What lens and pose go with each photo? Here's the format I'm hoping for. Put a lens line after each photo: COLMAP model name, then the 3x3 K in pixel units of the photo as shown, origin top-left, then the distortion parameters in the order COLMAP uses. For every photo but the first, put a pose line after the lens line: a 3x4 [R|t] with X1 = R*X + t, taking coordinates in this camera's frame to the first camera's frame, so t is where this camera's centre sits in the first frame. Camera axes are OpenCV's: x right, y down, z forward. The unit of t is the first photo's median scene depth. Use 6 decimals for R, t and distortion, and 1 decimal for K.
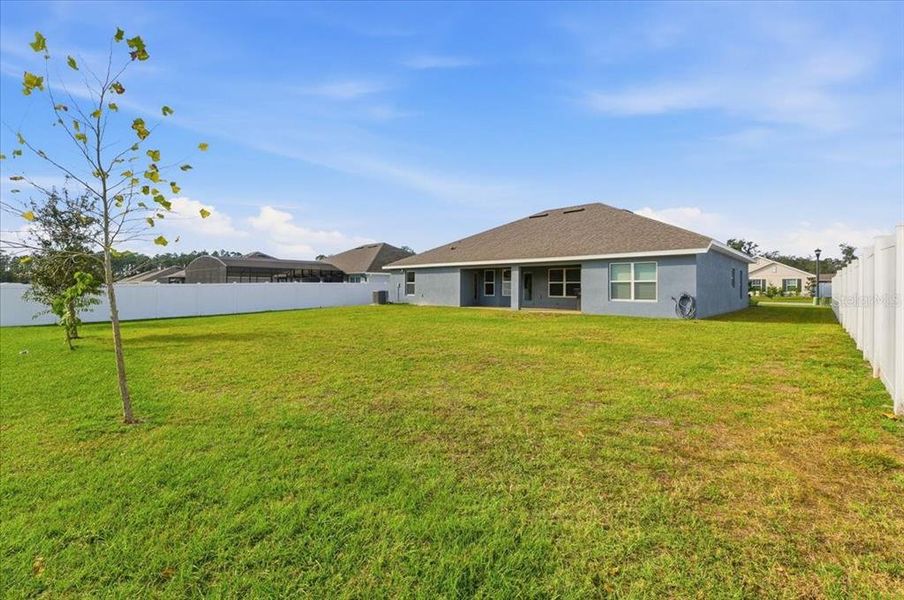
lens RADIAL K [[379.3, 0, 452.0], [0, 379.3, 300.0], [0, 0, 1]] dist [-0.010368, 0.000024]
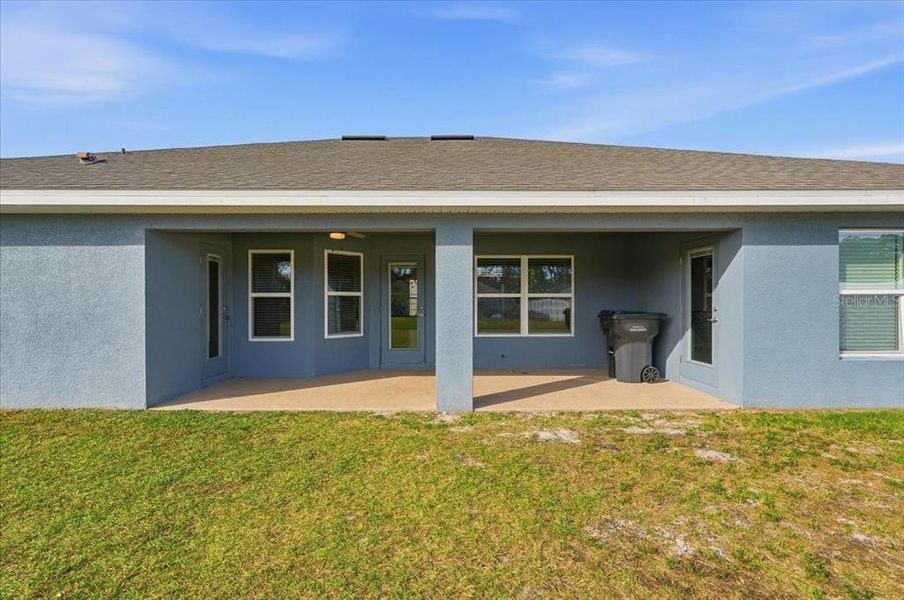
lens RADIAL K [[379.3, 0, 452.0], [0, 379.3, 300.0], [0, 0, 1]] dist [-0.010368, 0.000024]
pose [[0.723762, -0.002027, 0.690047, 0.001748], [0.026083, 0.999361, -0.024421, -0.034332], [-0.689557, 0.035674, 0.723352, 0.786931]]
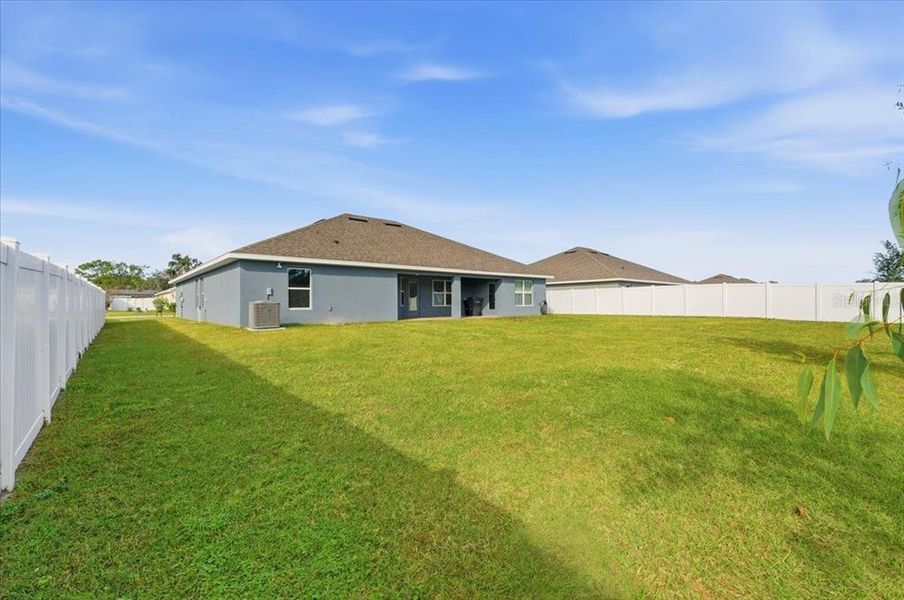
lens RADIAL K [[379.3, 0, 452.0], [0, 379.3, 300.0], [0, 0, 1]] dist [-0.010368, 0.000024]
pose [[0.087083, -0.000902, 0.996201, -0.821176], [0.034195, 0.999413, -0.002084, -0.022039], [-0.995614, 0.034247, 0.087062, 0.878585]]
